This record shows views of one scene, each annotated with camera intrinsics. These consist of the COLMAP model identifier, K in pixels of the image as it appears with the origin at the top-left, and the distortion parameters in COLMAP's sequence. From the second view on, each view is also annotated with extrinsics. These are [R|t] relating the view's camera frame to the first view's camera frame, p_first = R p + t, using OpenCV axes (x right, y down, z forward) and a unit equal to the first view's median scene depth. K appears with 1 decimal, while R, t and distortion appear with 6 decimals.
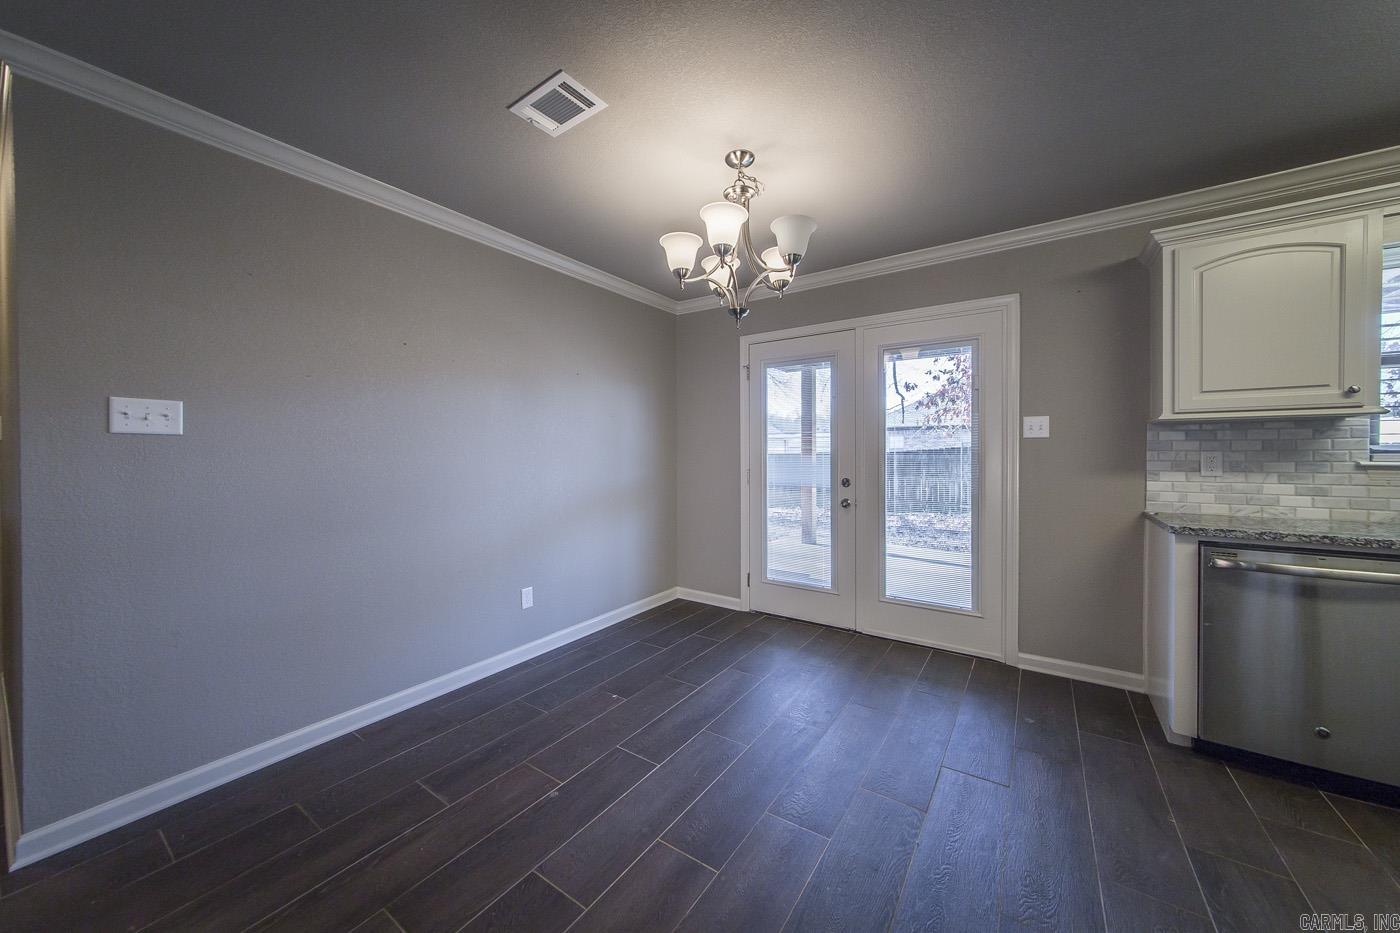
lens RADIAL K [[495.3, 0, 692.6], [0, 495.3, 454.1], [0, 0, 1]] dist [-0.010001, 0.000029]
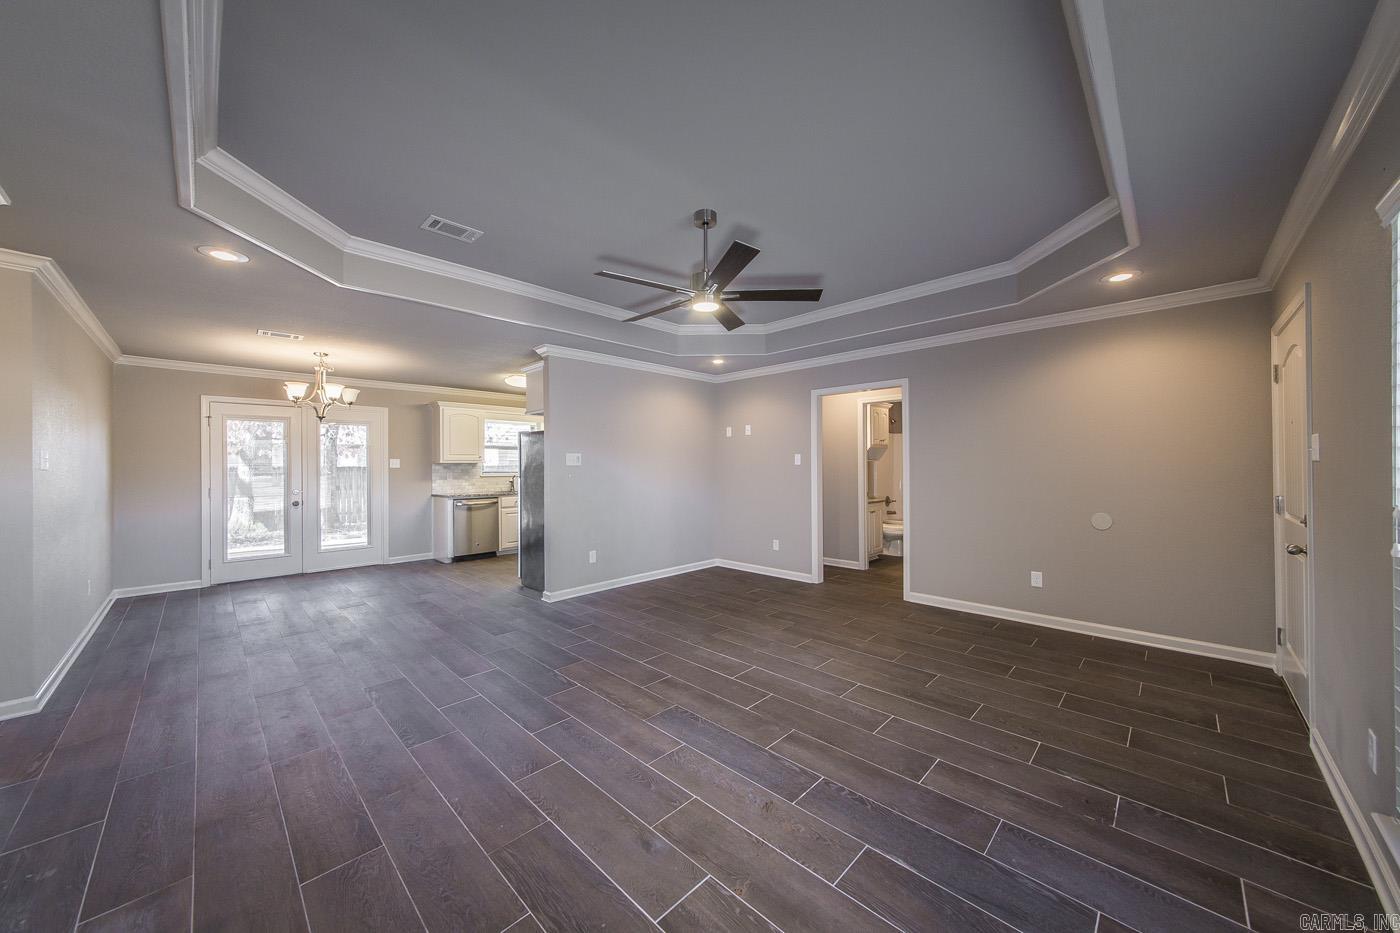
lens RADIAL K [[492.6, 0, 695.6], [0, 492.6, 464.4], [0, 0, 1]] dist [0.000667, 0.000048]
pose [[0.170786, 0.004466, 0.985298, -1.647306], [0.011619, 0.999911, -0.006546, -0.018895], [-0.985240, 0.012566, 0.170719, -1.005401]]
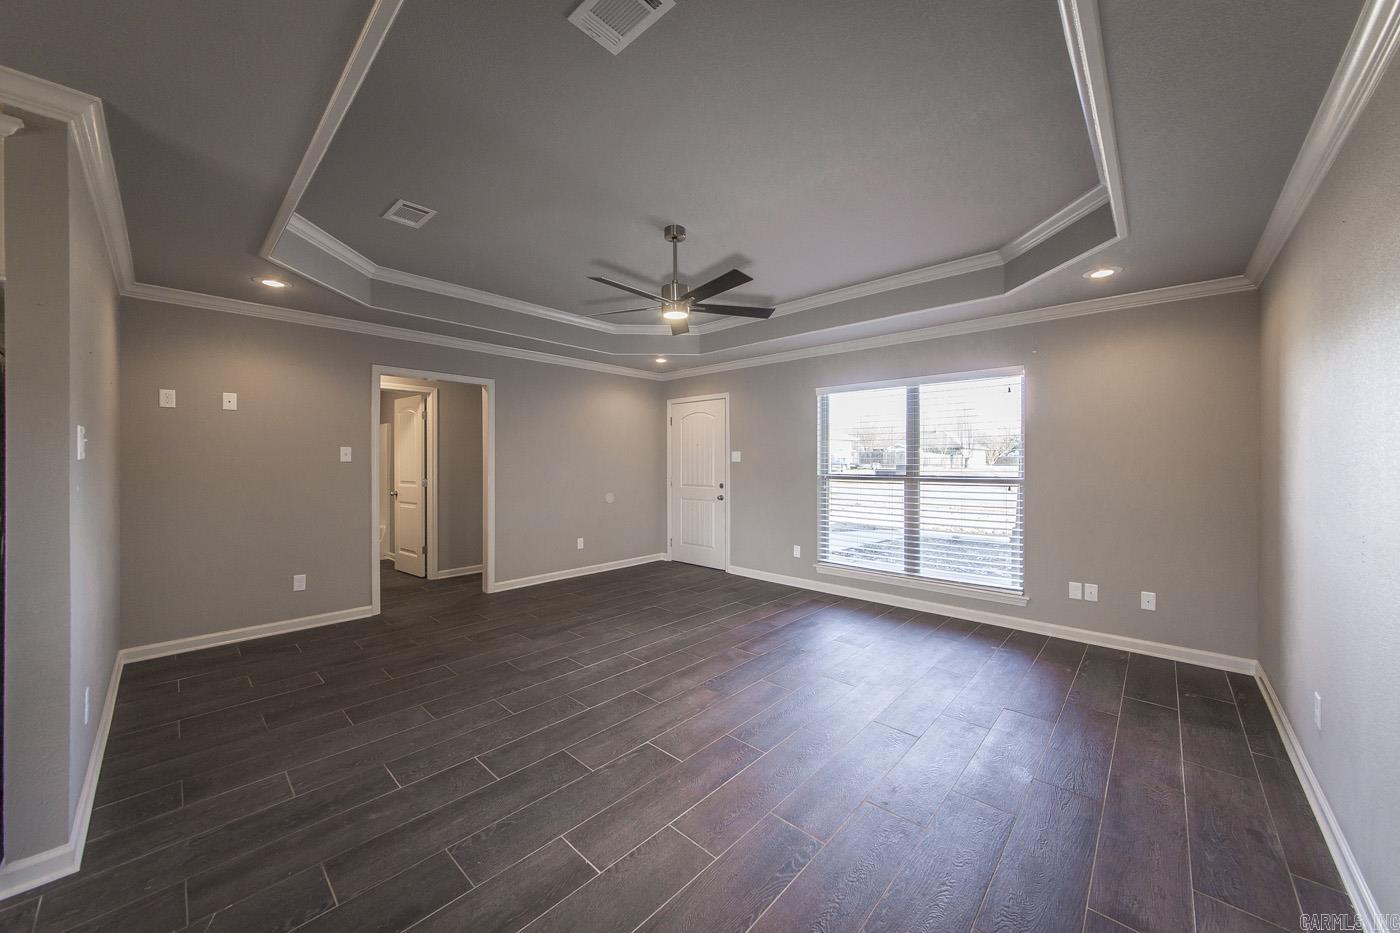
lens RADIAL K [[506.9, 0, 701.9], [0, 506.9, 461.8], [0, 0, 1]] dist [-0.000090, 0.000140]
pose [[-0.991462, 0.002346, 0.130371, -0.743187], [0.002922, 0.999987, 0.004225, -0.029147], [-0.130360, 0.004570, -0.991456, 0.419757]]
